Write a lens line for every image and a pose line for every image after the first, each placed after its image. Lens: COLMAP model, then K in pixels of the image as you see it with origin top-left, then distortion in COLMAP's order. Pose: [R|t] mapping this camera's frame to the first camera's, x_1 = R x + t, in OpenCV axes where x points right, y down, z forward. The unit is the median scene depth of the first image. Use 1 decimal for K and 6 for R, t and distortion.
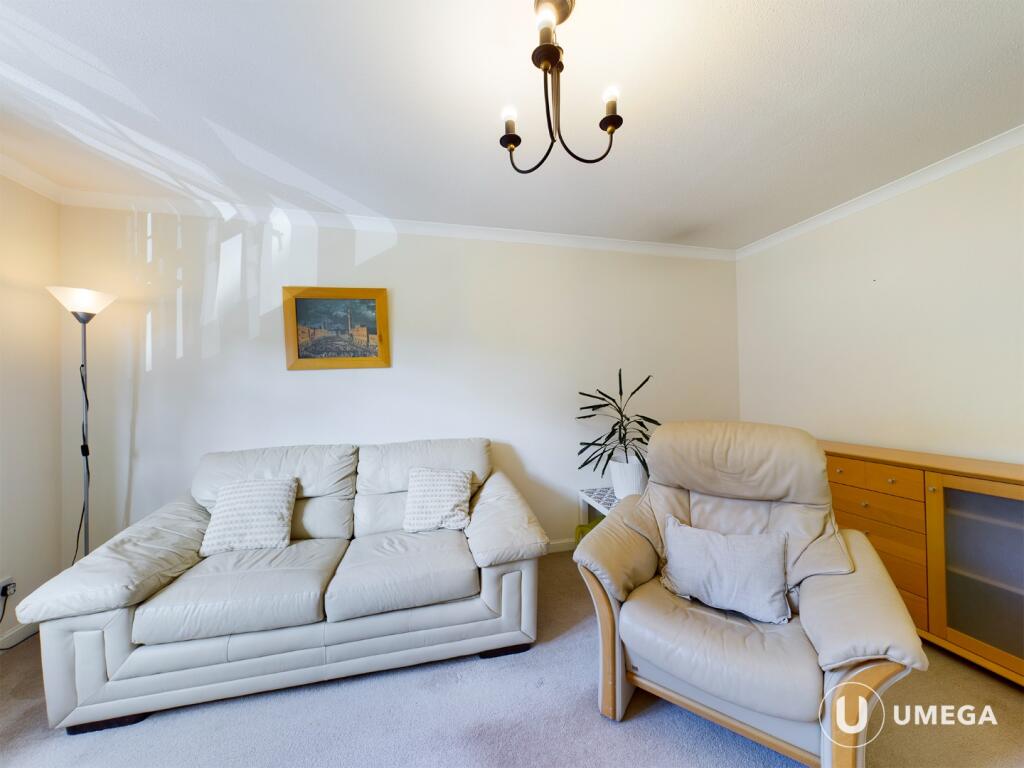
lens RADIAL K [[365.7, 0, 512.3], [0, 365.7, 381.5], [0, 0, 1]] dist [-0.000973, -0.000033]
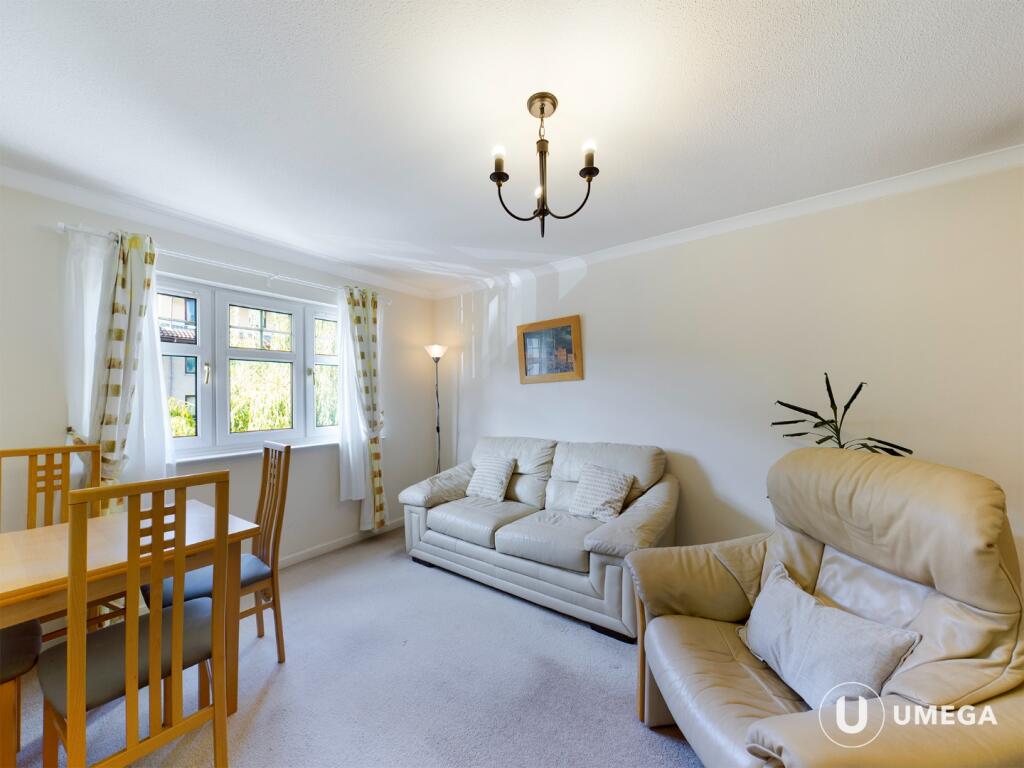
lens RADIAL K [[381.9, 0, 512.4], [0, 381.9, 388.9], [0, 0, 1]] dist [-0.000087, -0.000050]
pose [[0.639099, -0.008851, -0.769074, 0.615246], [0.021016, 0.999761, 0.005959, -0.026387], [0.768837, -0.019972, 0.639133, 0.025719]]
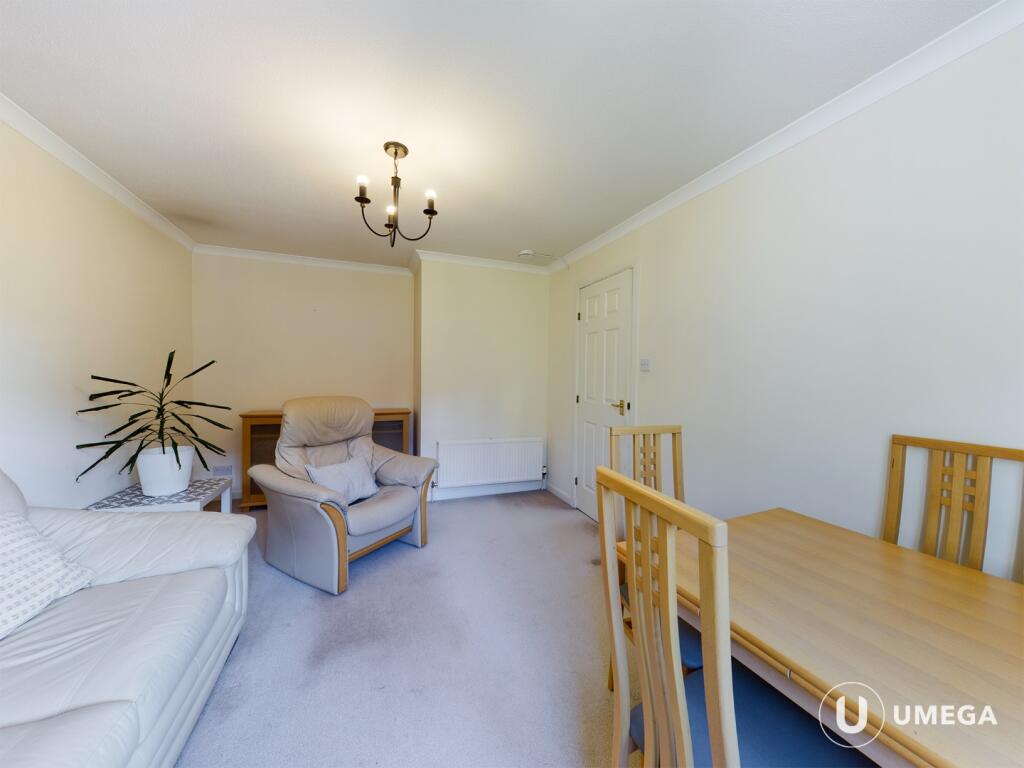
lens RADIAL K [[381.9, 0, 512.4], [0, 381.9, 388.9], [0, 0, 1]] dist [-0.000087, -0.000050]
pose [[-0.098061, -0.007831, 0.995150, -0.959795], [-0.026001, 0.999648, 0.005304, 0.043649], [-0.994841, -0.025355, -0.098230, 0.328203]]
